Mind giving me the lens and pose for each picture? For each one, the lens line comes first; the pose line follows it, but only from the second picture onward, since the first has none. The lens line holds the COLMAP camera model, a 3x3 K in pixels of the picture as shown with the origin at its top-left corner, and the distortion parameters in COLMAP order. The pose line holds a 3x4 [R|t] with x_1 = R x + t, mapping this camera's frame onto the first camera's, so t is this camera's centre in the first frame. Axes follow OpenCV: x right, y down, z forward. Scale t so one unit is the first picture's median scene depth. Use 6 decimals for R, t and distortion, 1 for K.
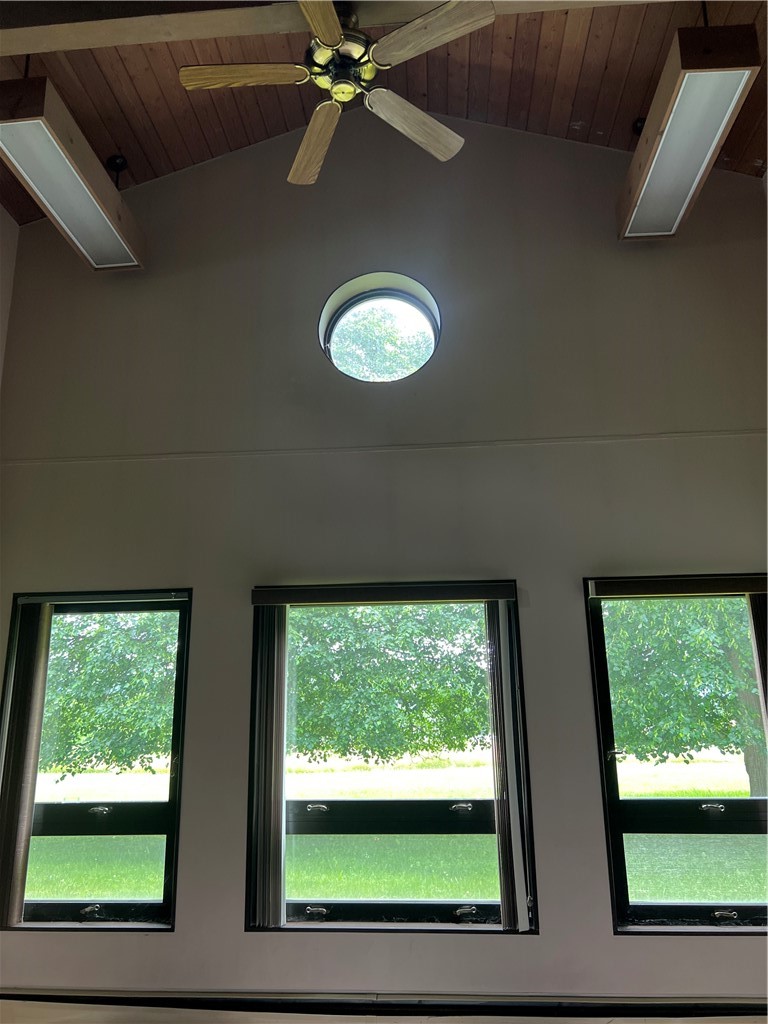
lens RADIAL K [[777.7, 0, 375.1], [0, 777.7, 511.2], [0, 0, 1]] dist [0.051321, -0.051327]
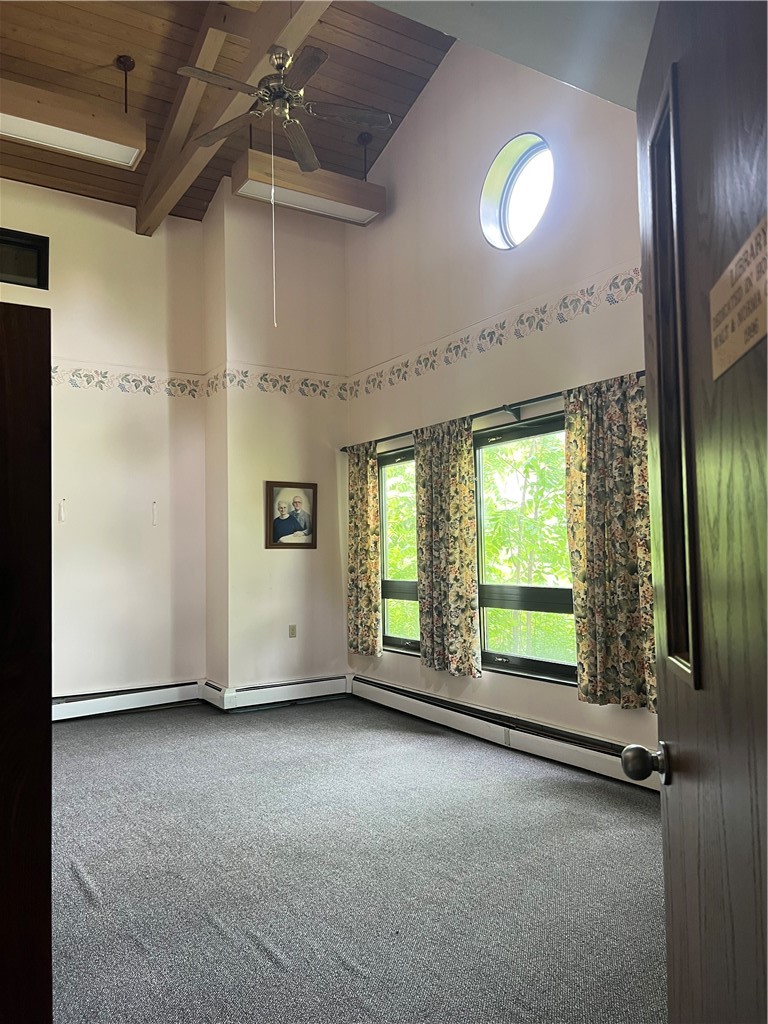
lens RADIAL K [[777.7, 0, 375.1], [0, 777.7, 511.2], [0, 0, 1]] dist [0.051321, -0.051327]
pose [[0.592071, -0.042747, -0.804751, 0.815280], [0.223705, 0.968065, 0.113162, 0.040213], [0.774214, -0.247027, 0.582726, 0.070646]]
